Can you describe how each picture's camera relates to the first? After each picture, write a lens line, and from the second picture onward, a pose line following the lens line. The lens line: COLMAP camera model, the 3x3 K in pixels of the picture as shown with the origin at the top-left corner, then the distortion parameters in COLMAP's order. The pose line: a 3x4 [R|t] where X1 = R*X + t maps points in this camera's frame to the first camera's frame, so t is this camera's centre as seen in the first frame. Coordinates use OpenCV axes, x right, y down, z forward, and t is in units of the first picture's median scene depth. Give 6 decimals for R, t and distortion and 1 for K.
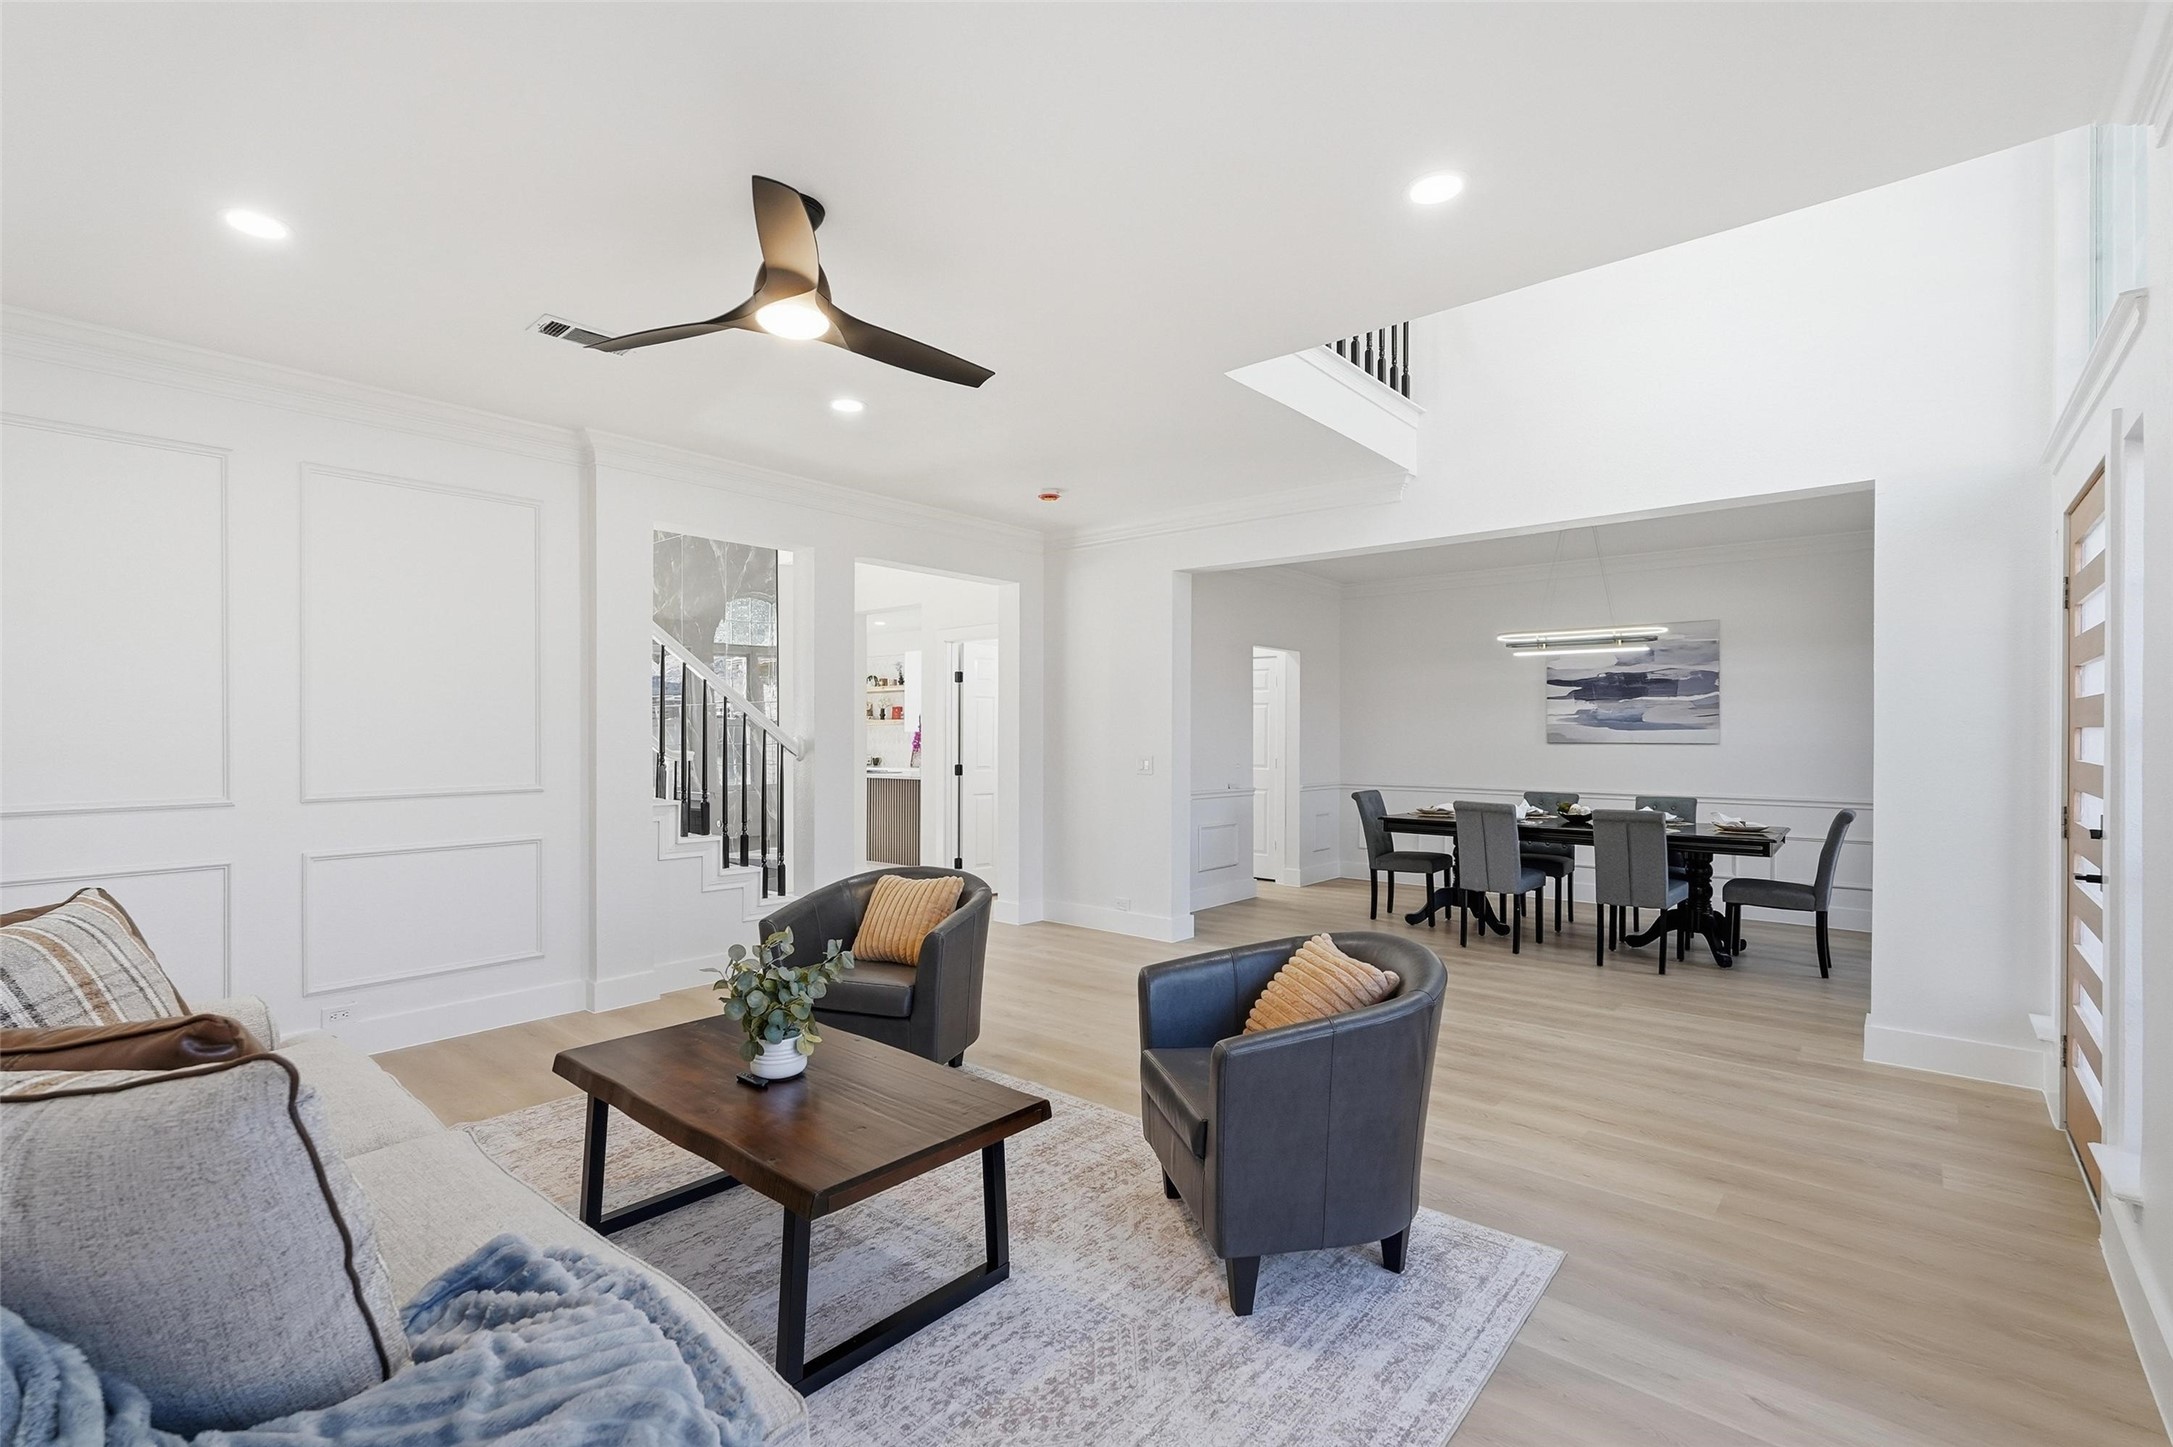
lens RADIAL K [[971.4, 0, 1090.1], [0, 971.4, 731.5], [0, 0, 1]] dist [0.001588, -0.000060]
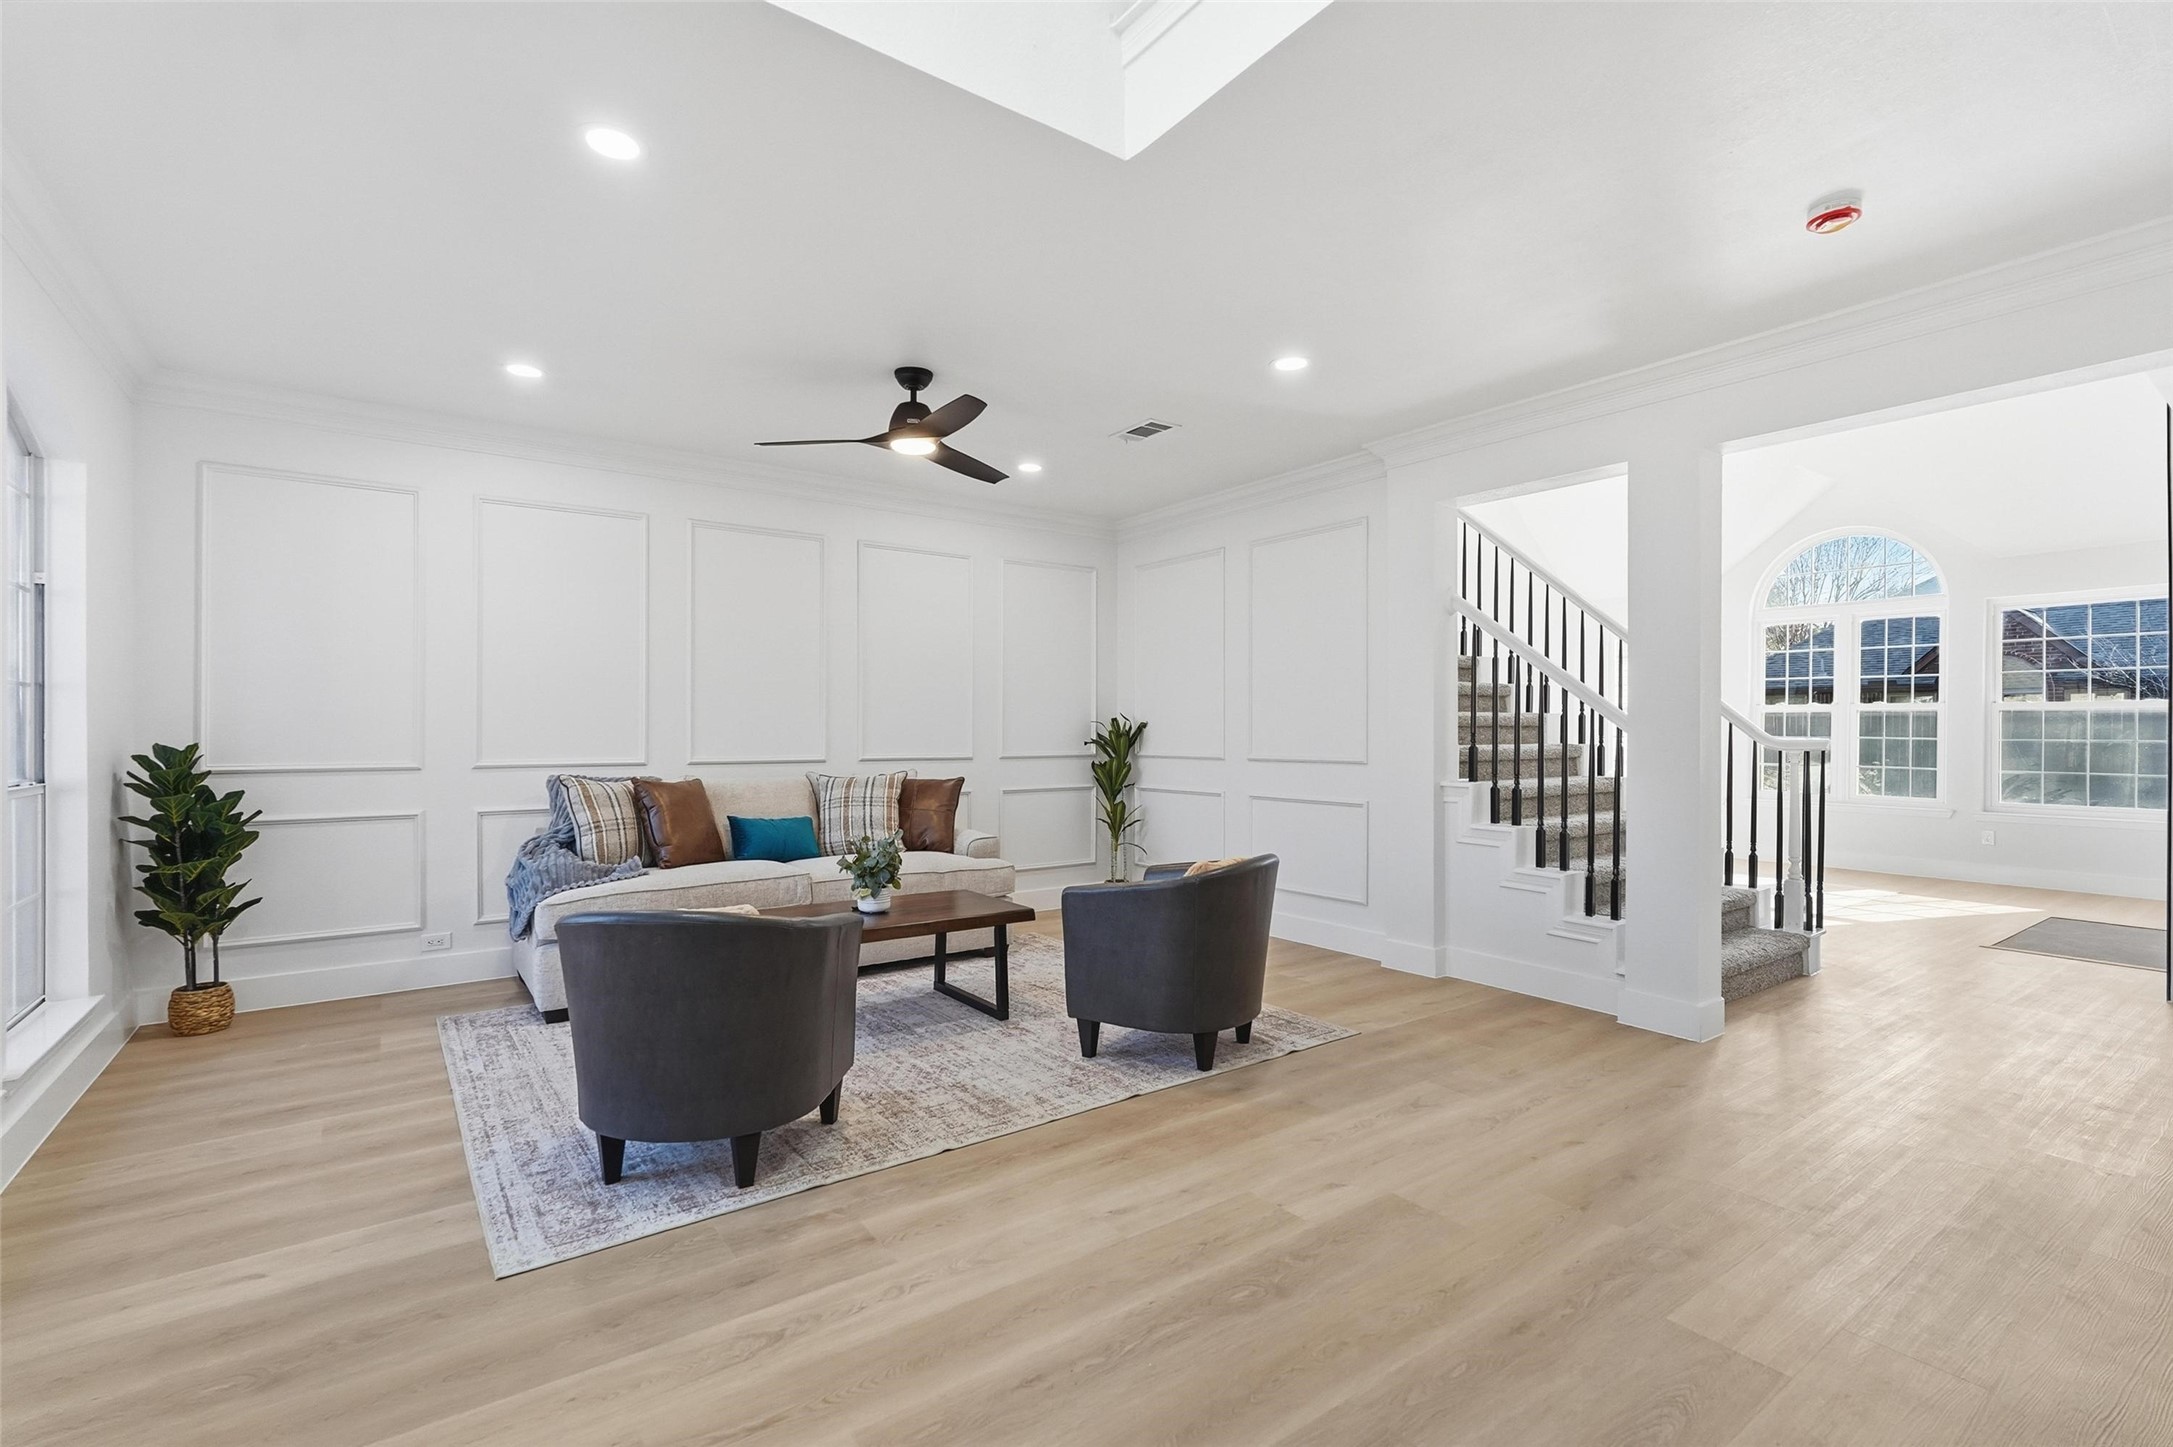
lens RADIAL K [[971.4, 0, 1079.9], [0, 971.4, 729.0], [0, 0, 1]] dist [0.001588, -0.000060]
pose [[-0.239789, -0.004245, -0.970816, 1.172132], [-0.000513, 0.999991, -0.004246, 0.039462], [0.970825, -0.000520, -0.239789, 1.656261]]
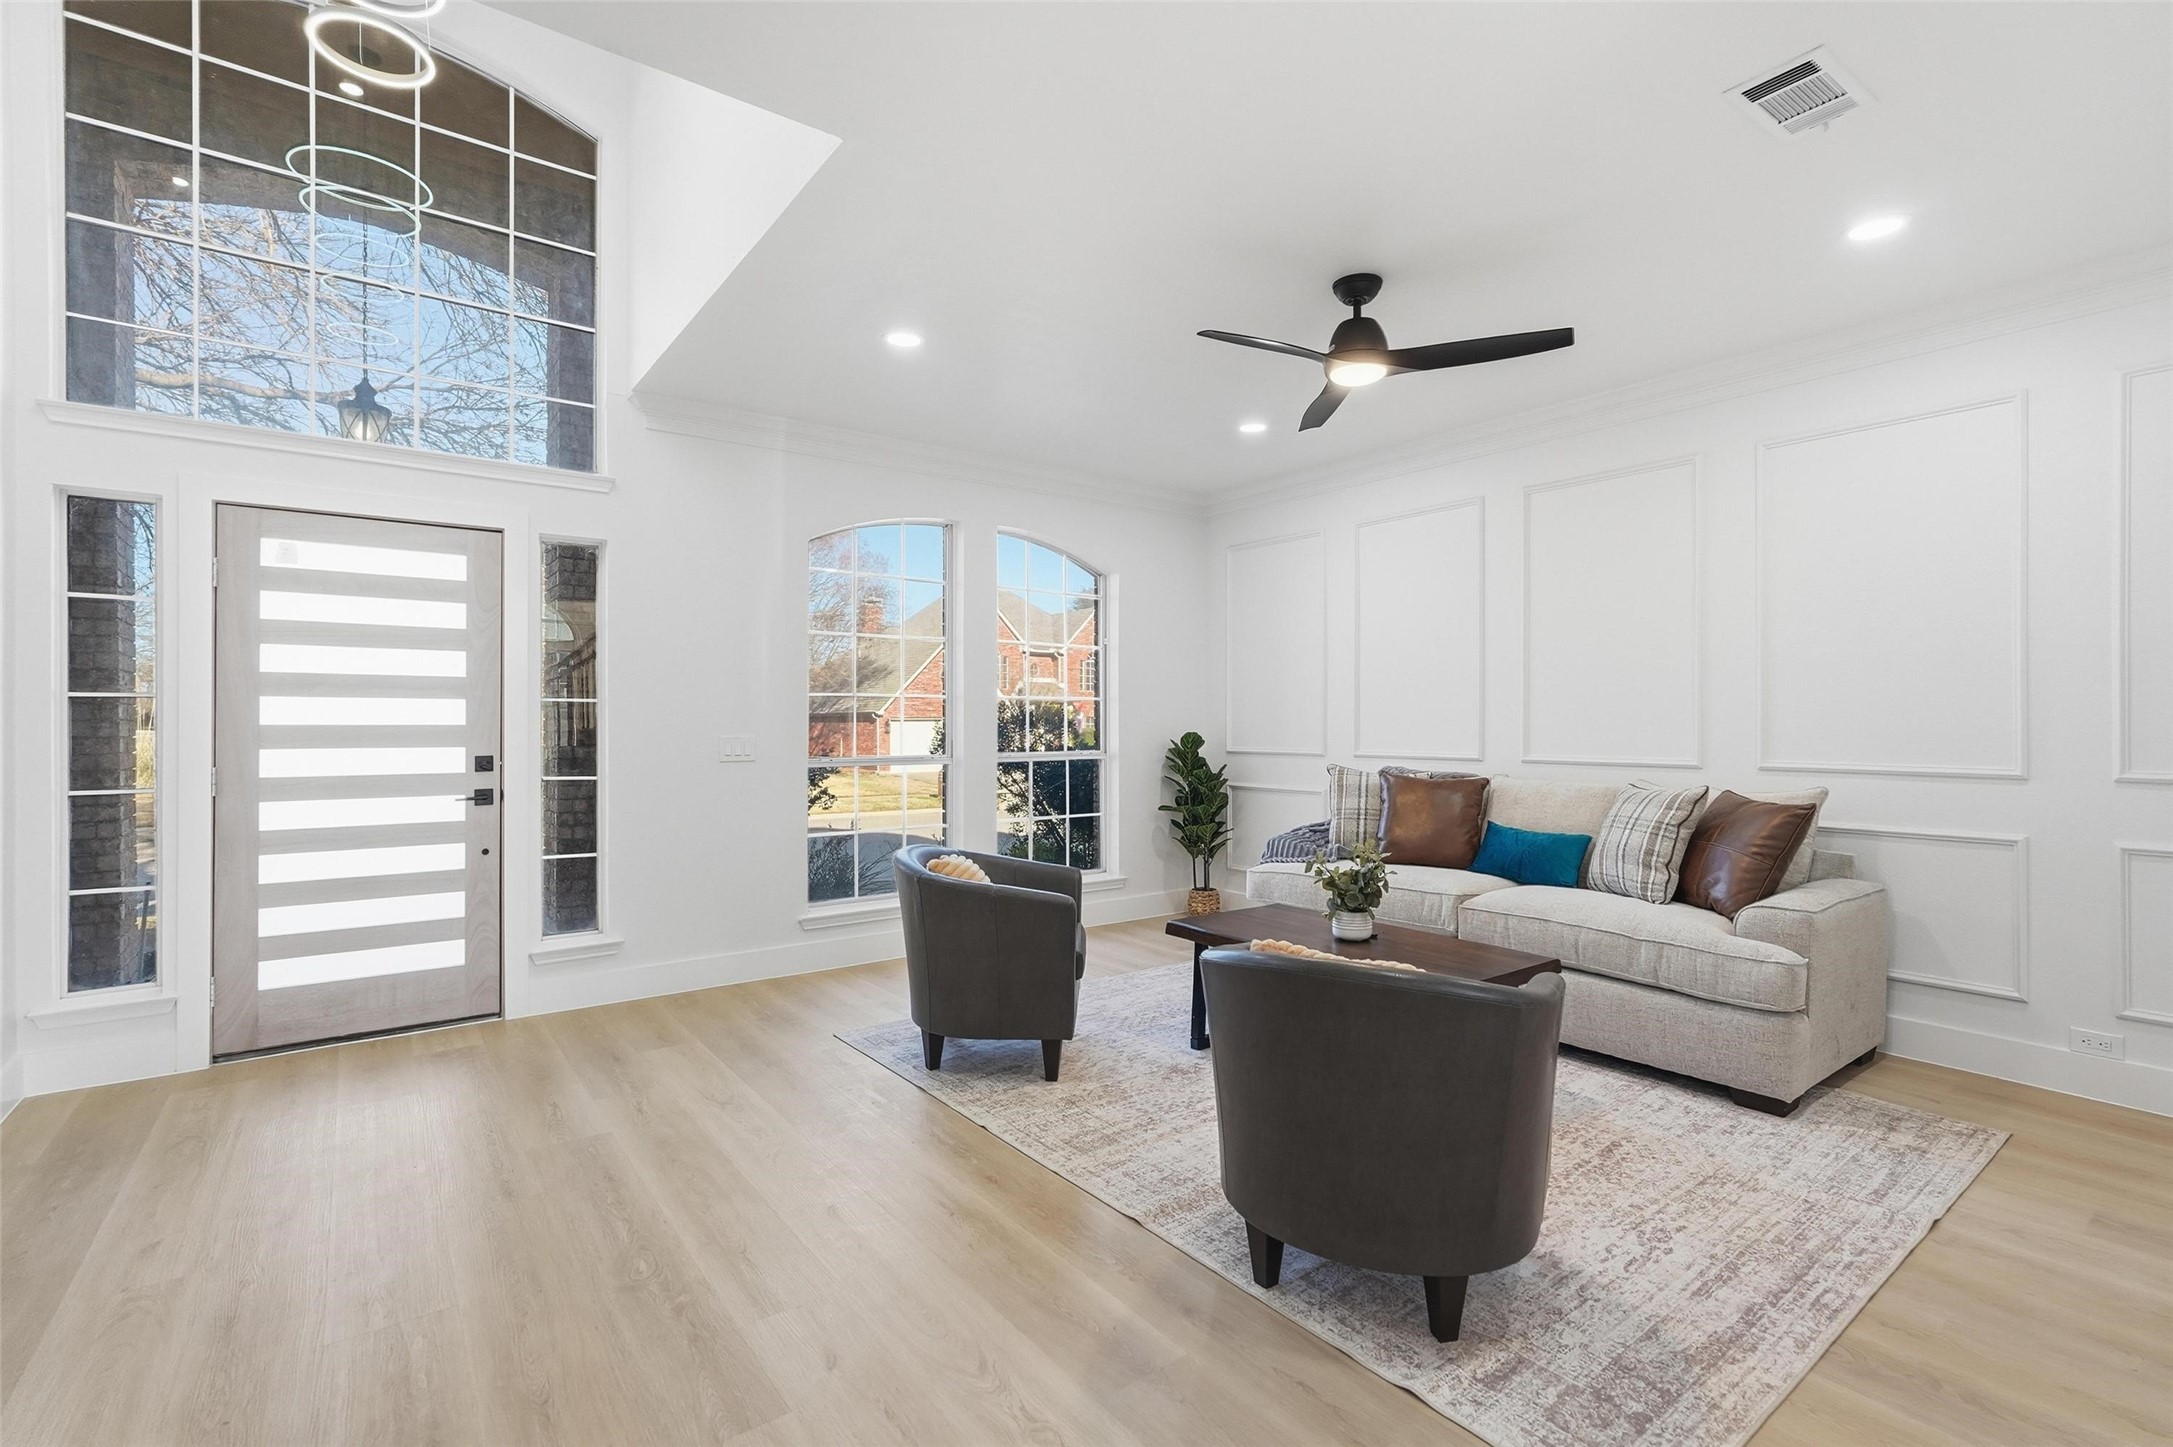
lens RADIAL K [[971.4, 0, 1076.3], [0, 971.4, 728.0], [0, 0, 1]] dist [0.001588, -0.000060]
pose [[-0.974473, -0.000614, 0.224504, -0.233486], [-0.001056, 0.999998, -0.001847, 0.042942], [-0.224502, -0.002037, -0.974471, 2.343486]]
